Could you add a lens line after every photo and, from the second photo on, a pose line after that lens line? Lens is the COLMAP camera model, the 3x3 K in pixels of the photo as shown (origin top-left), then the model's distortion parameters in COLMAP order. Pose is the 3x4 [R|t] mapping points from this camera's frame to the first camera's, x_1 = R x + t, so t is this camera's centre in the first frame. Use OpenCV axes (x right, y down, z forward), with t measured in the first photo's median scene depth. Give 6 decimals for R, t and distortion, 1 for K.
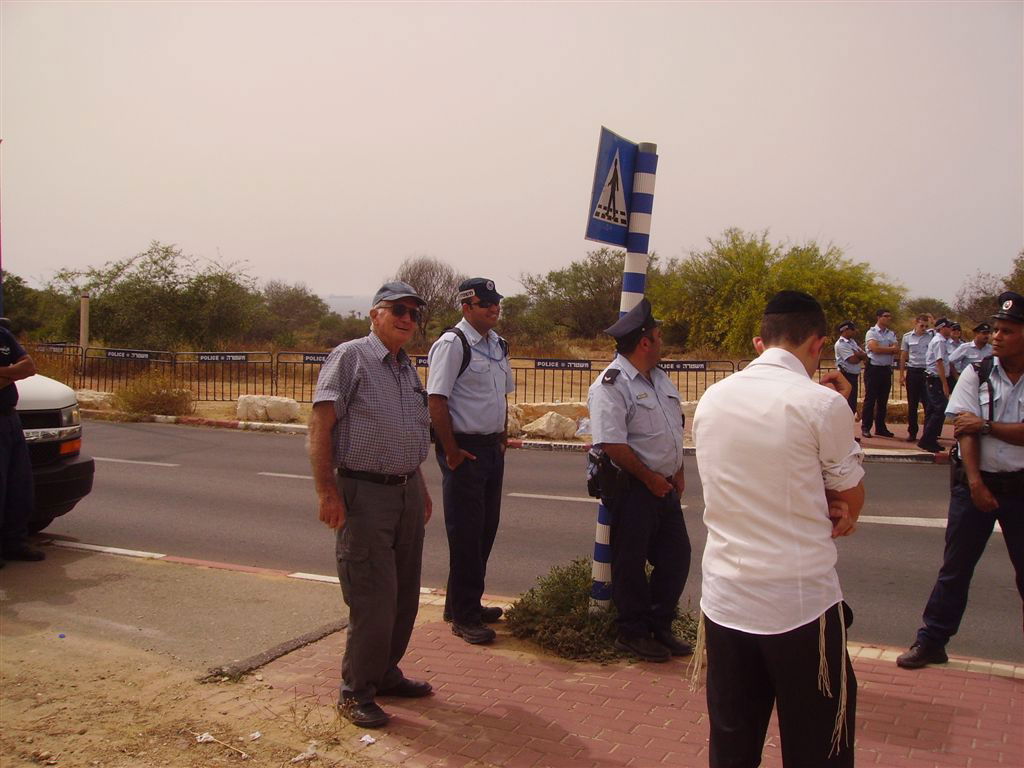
lens RADIAL K [[1124.1, 0, 509.1], [0, 1124.1, 382.0], [0, 0, 1]] dist [-0.055197, 0.000000]
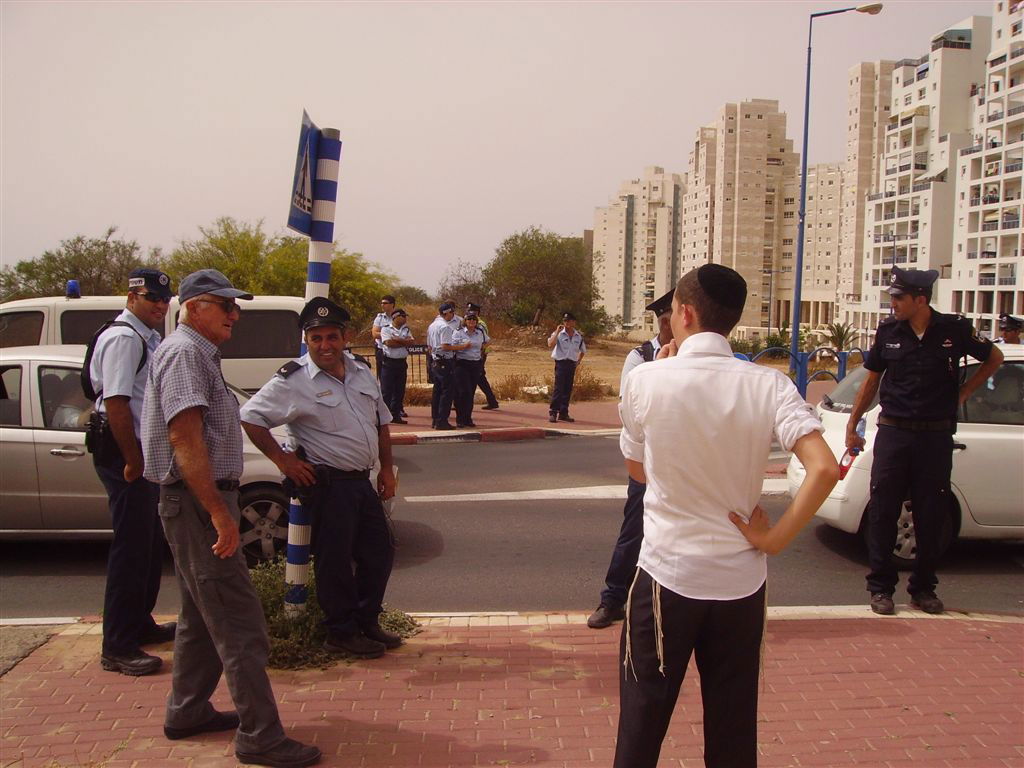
lens RADIAL K [[1124.1, 0, 544.8], [0, 1124.1, 374.2], [0, 0, 1]] dist [-0.055197, 0.000000]
pose [[0.885345, -0.043113, 0.462931, -0.165161], [0.042066, 0.999036, 0.012591, -0.004612], [-0.463027, 0.008326, 0.886305, 0.053143]]
